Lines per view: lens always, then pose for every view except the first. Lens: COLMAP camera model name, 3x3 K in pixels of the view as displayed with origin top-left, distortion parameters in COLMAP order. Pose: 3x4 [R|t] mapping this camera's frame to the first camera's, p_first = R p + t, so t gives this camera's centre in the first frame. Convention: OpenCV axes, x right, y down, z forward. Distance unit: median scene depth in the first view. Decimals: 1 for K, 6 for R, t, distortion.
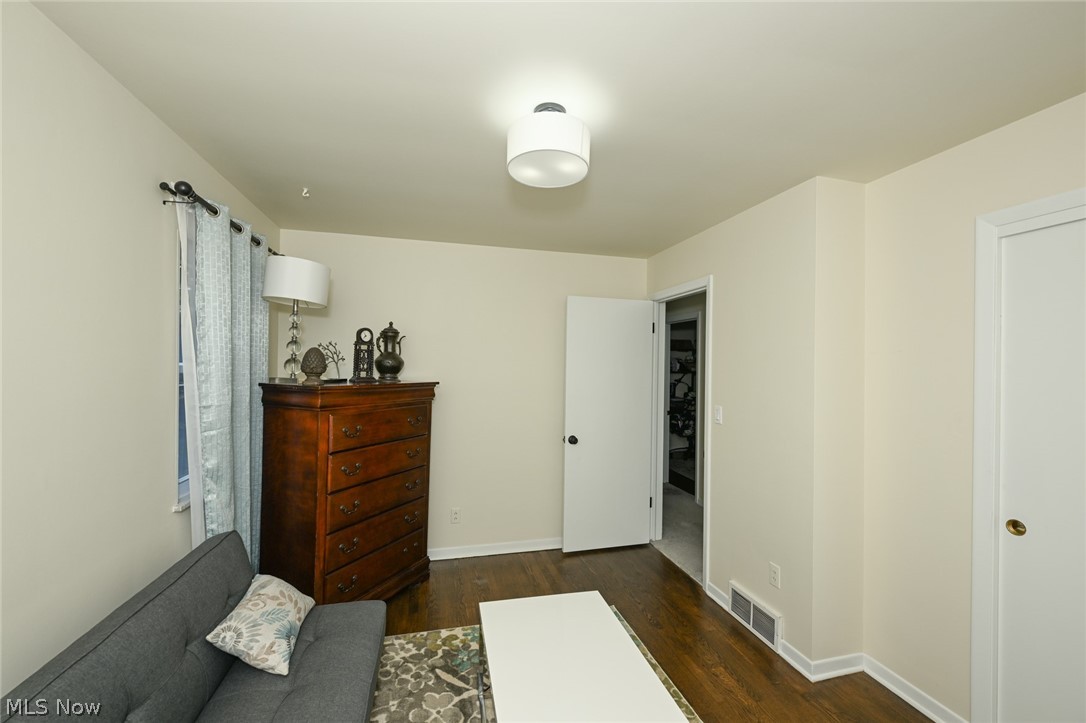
lens RADIAL K [[436.7, 0, 536.3], [0, 436.7, 365.9], [0, 0, 1]] dist [0.001550, 0.000121]
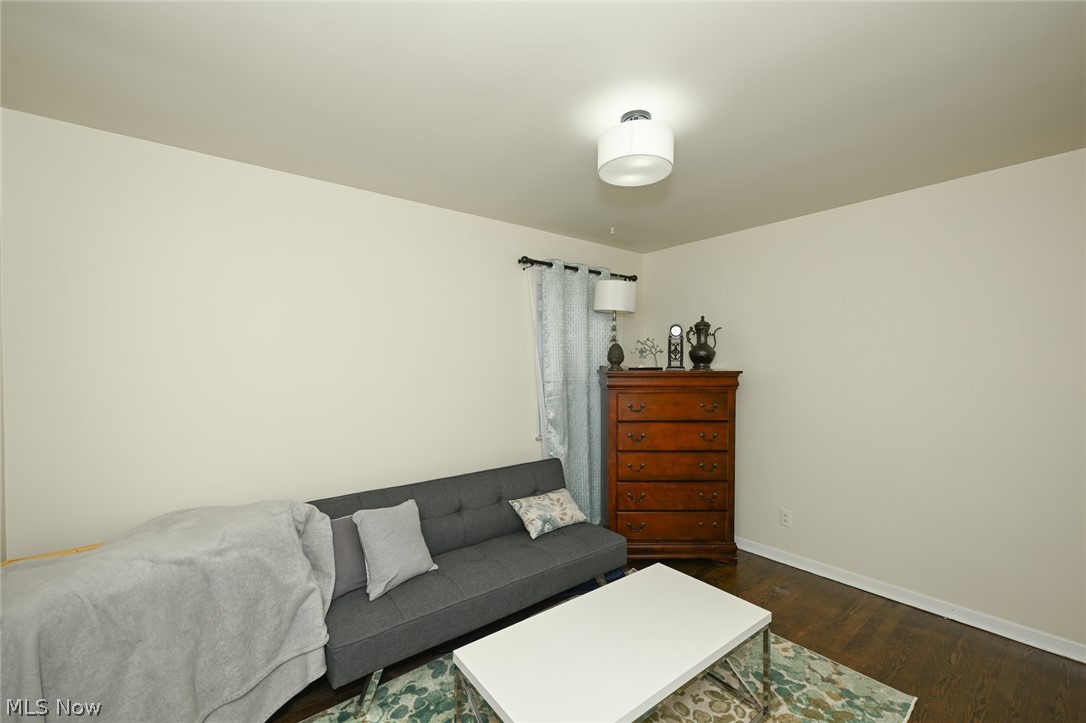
lens RADIAL K [[436.7, 0, 531.3], [0, 436.7, 366.3], [0, 0, 1]] dist [0.001550, 0.000121]
pose [[0.416066, -0.004768, -0.909322, 0.503761], [0.010302, 0.999947, -0.000529, 0.022160], [0.909276, -0.009148, 0.416093, 0.157749]]
